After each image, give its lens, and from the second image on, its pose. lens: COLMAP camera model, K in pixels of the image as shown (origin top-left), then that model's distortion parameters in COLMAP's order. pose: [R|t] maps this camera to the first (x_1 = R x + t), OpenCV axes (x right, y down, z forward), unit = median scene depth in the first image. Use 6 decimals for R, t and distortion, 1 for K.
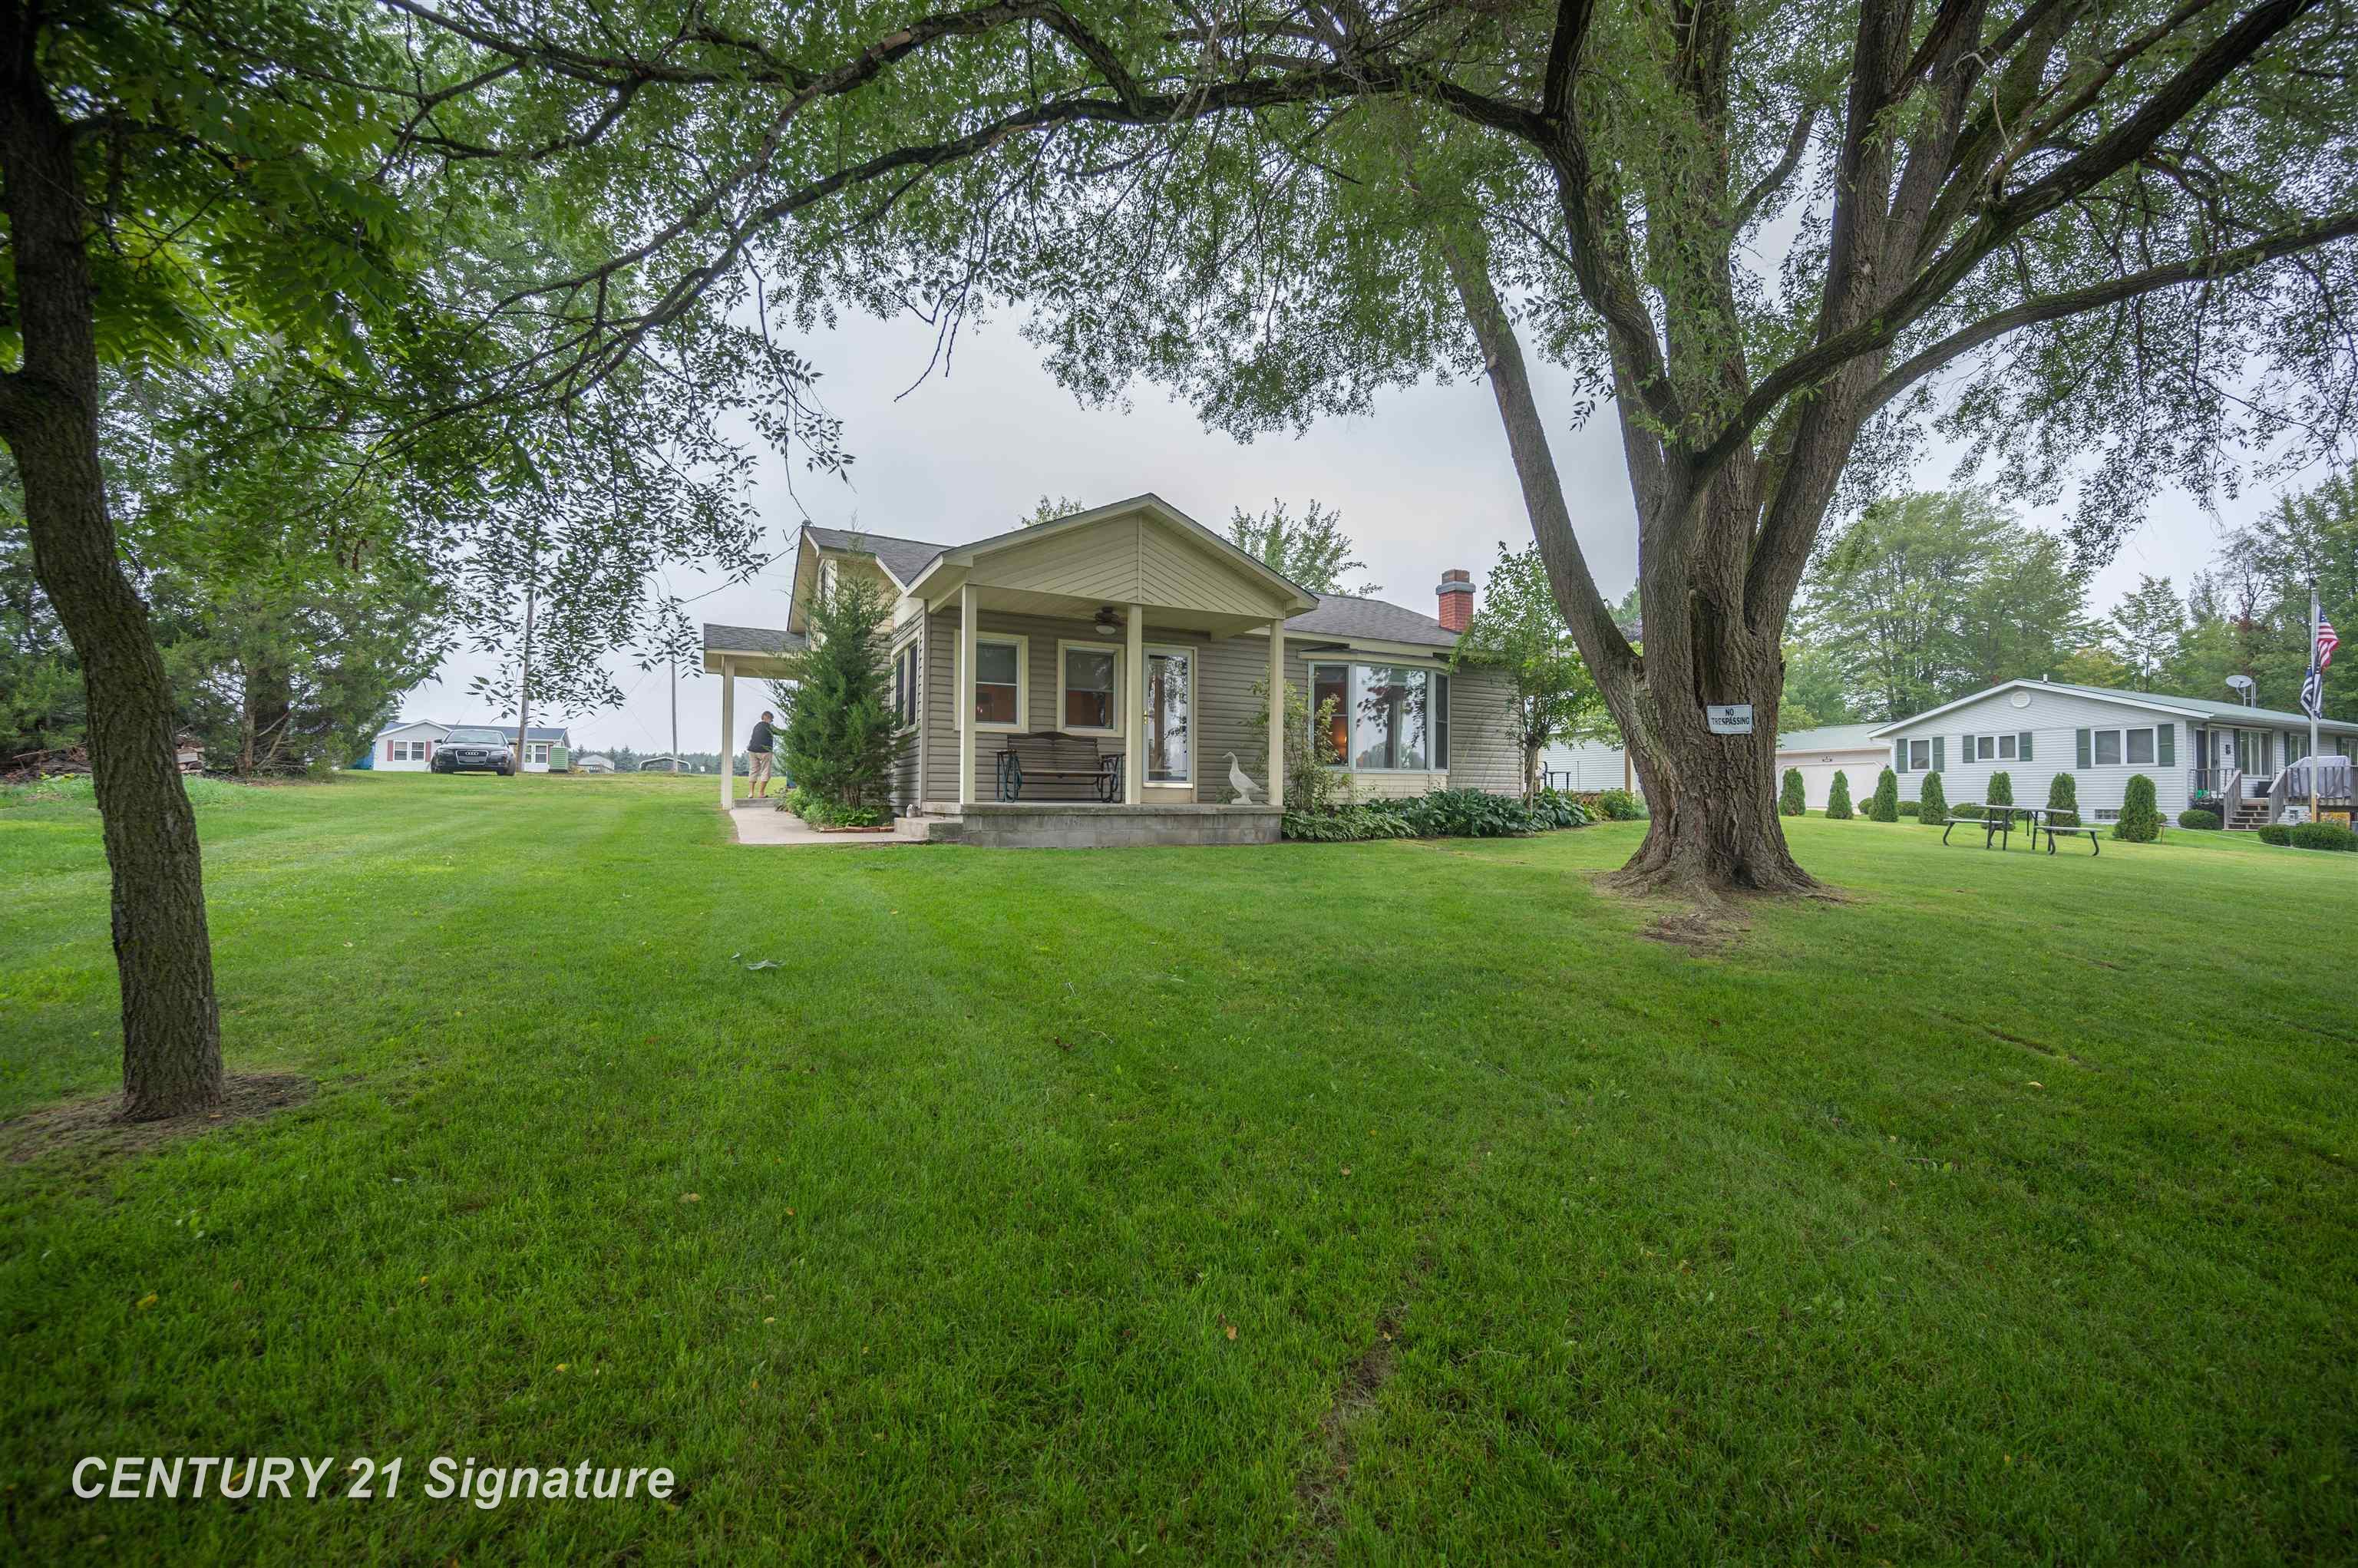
lens RADIAL K [[917.7, 0, 1179.1], [0, 917.7, 791.0], [0, 0, 1]] dist [-0.001740, -0.000171]
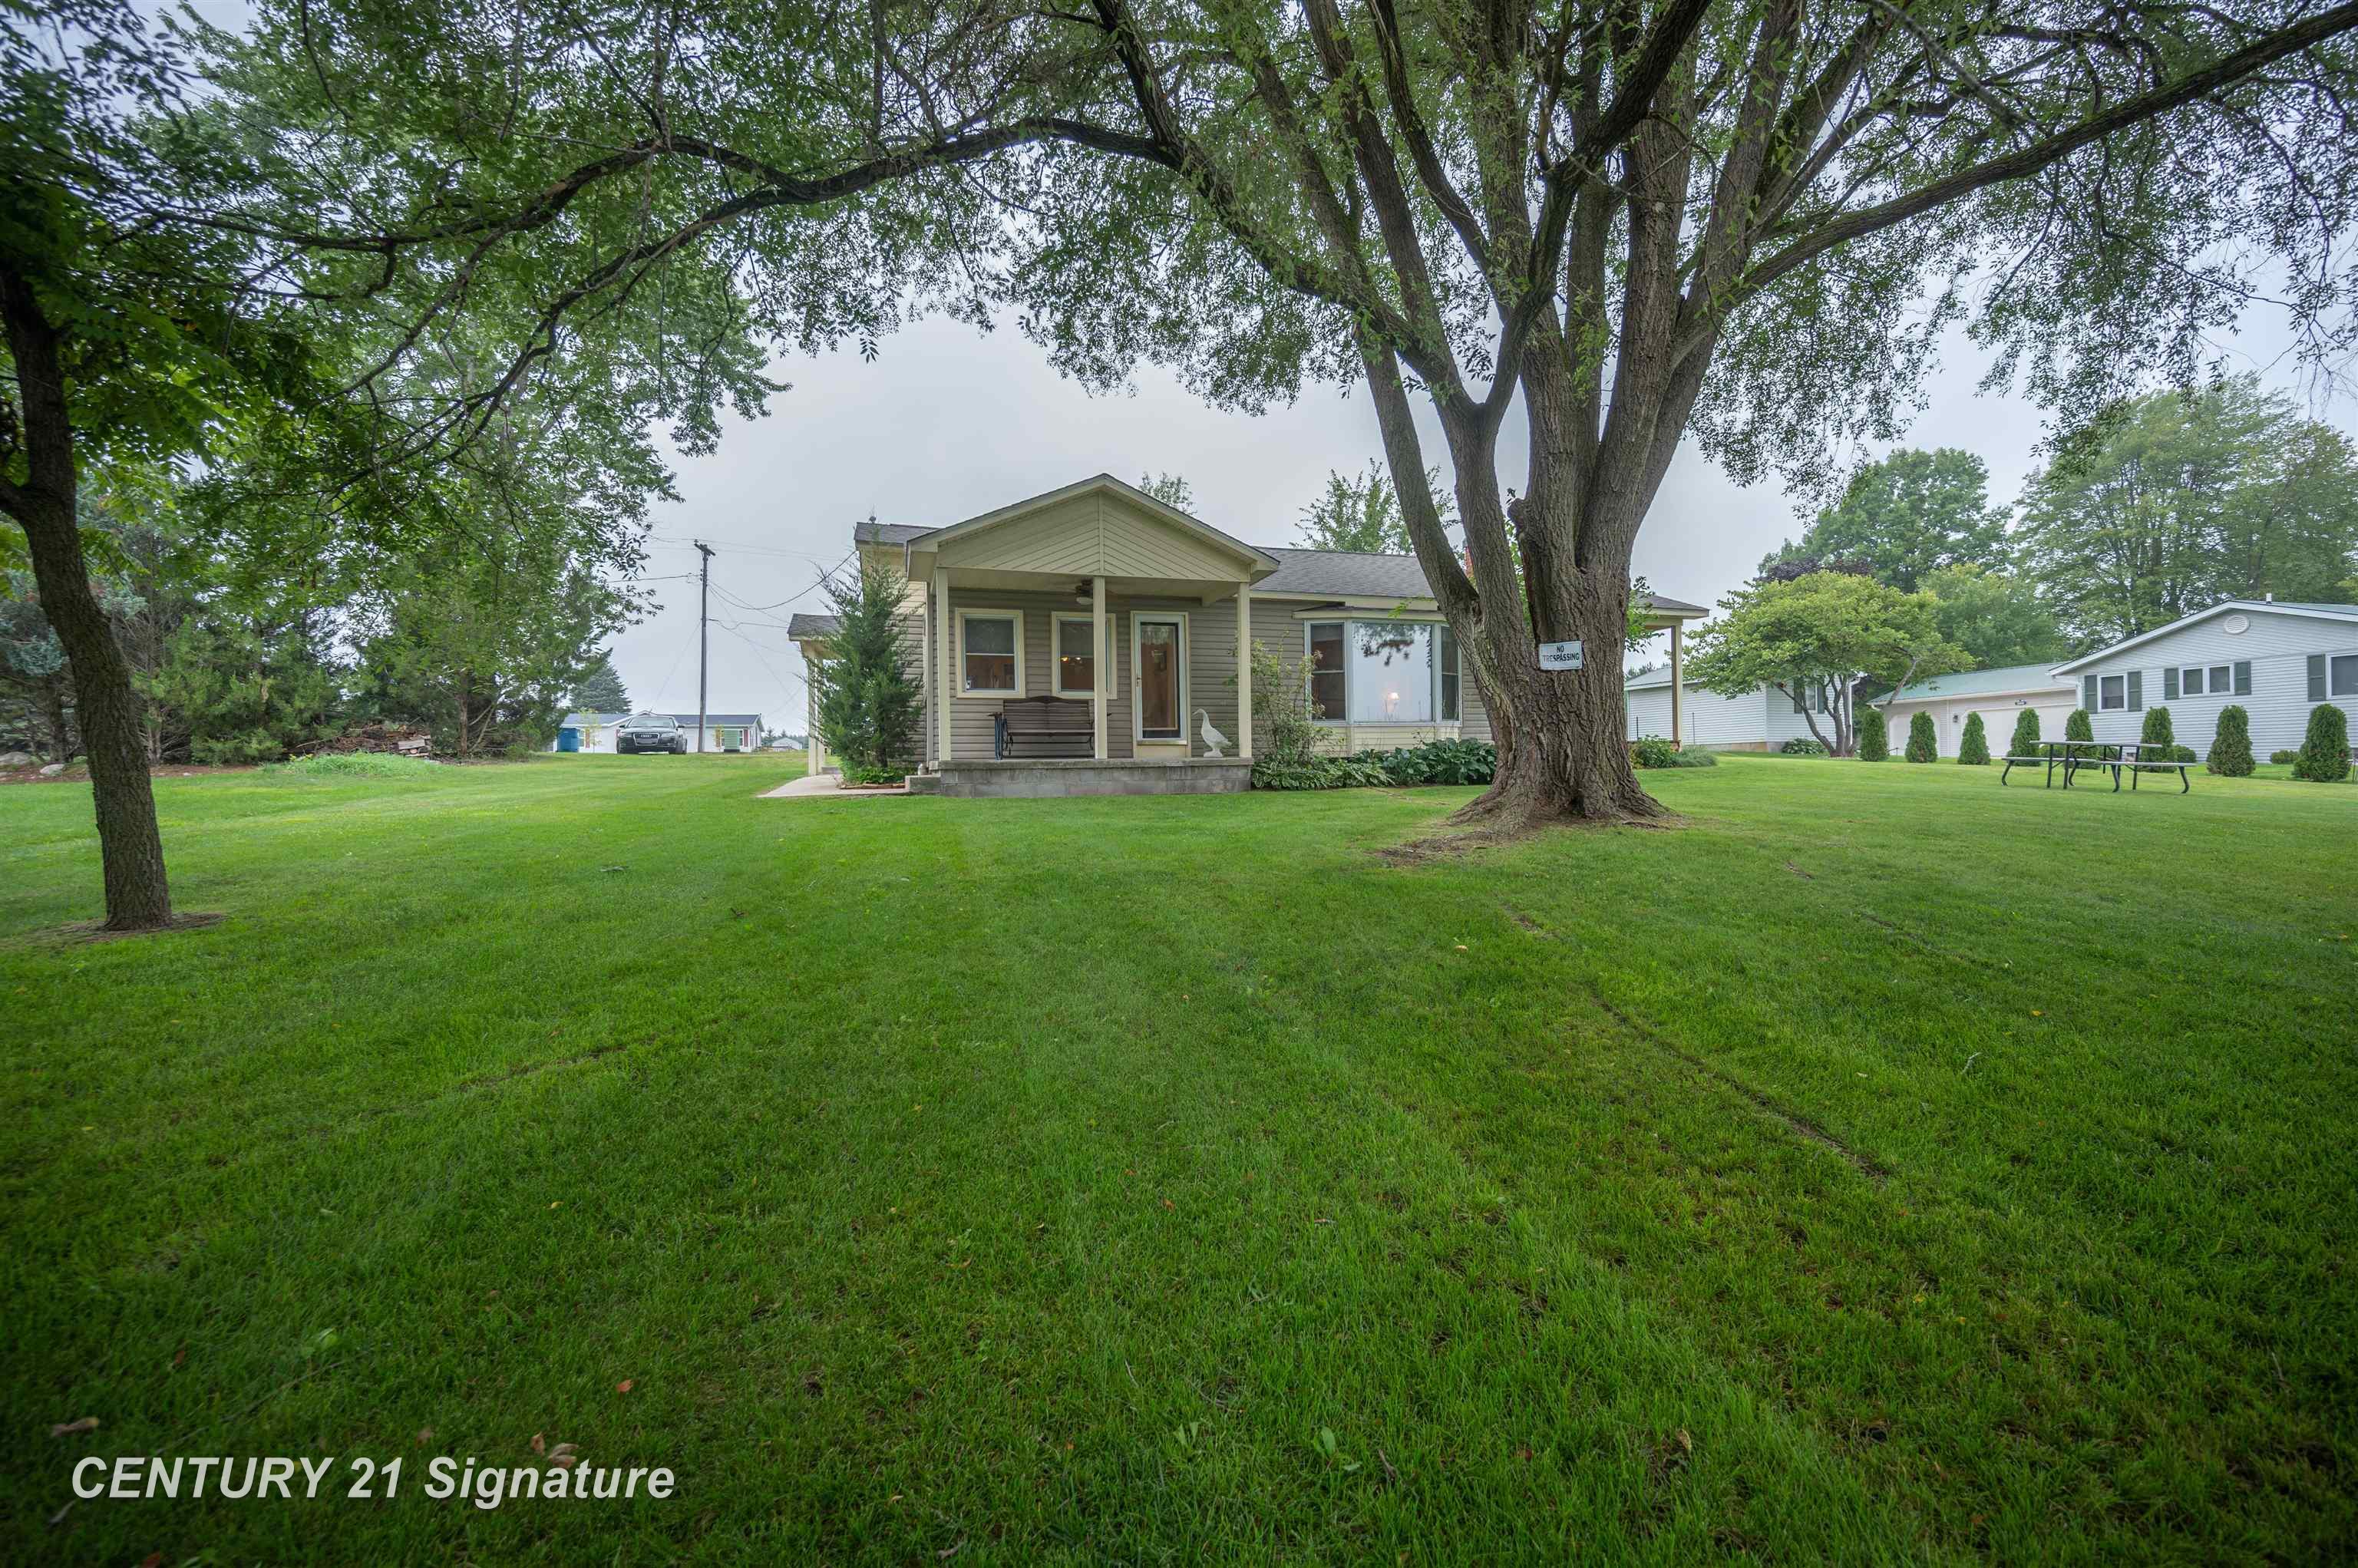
lens RADIAL K [[931.5, 0, 1213.8], [0, 931.5, 777.4], [0, 0, 1]] dist [-0.000722, -0.000015]
pose [[0.985084, -0.020780, -0.170814, 0.240042], [0.023298, 0.999647, 0.012750, 0.022951], [0.170488, -0.016540, 0.985221, -0.068947]]
